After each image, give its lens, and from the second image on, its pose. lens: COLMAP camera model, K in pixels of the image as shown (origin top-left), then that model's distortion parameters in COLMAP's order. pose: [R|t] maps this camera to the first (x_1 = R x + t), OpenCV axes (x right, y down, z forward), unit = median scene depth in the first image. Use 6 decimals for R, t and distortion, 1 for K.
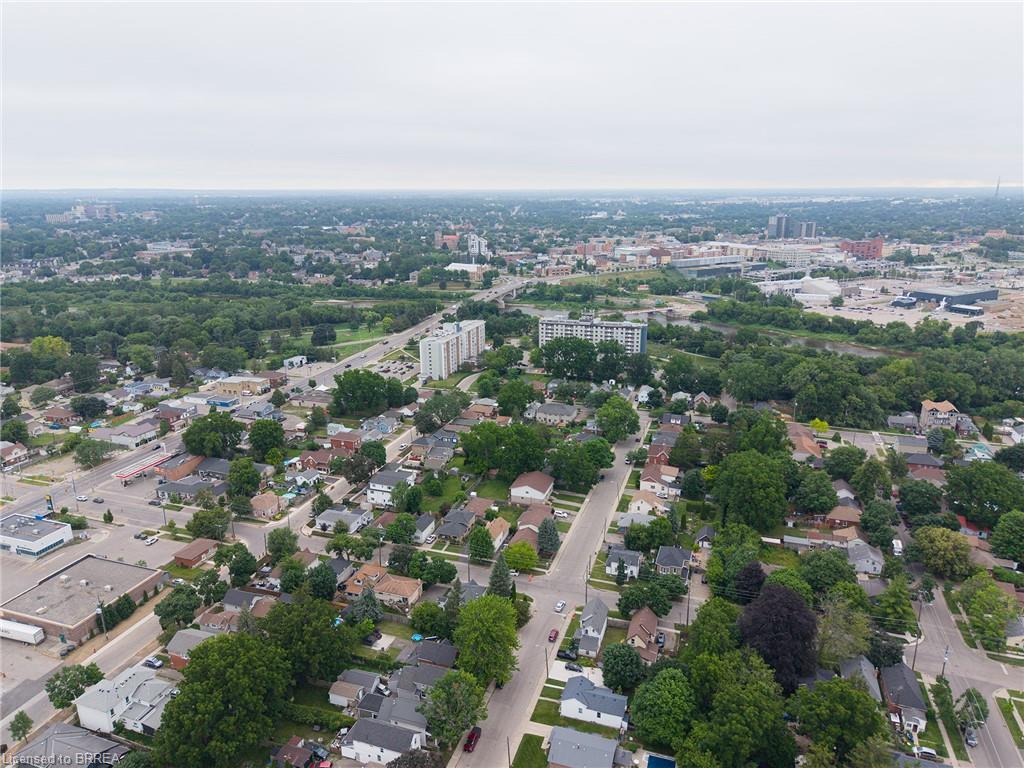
lens RADIAL K [[687.9, 0, 510.0], [0, 687.9, 380.5], [0, 0, 1]] dist [-0.004108, 0.002487]
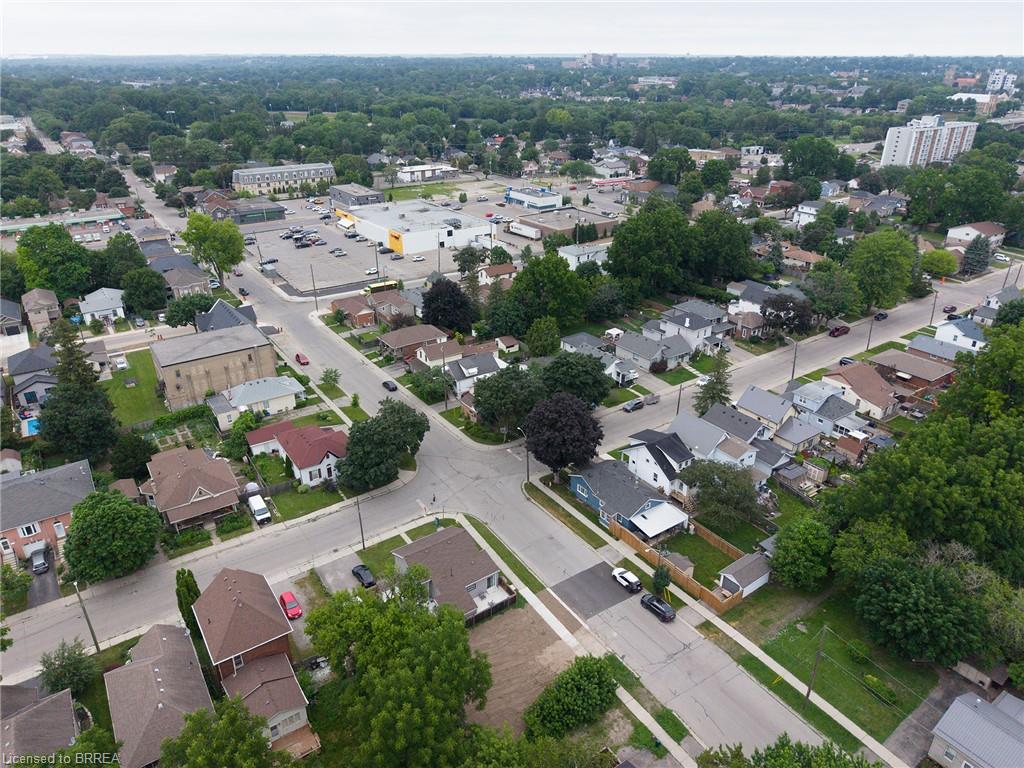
lens RADIAL K [[681.6, 0, 512.0], [0, 681.6, 384.0], [0, 0, 1]] dist [0.017290, 0.001550]
pose [[0.800953, 0.261117, -0.538787, 0.098366], [-0.166977, 0.961603, 0.217805, 0.294532], [0.574972, -0.084487, 0.813799, -0.177210]]
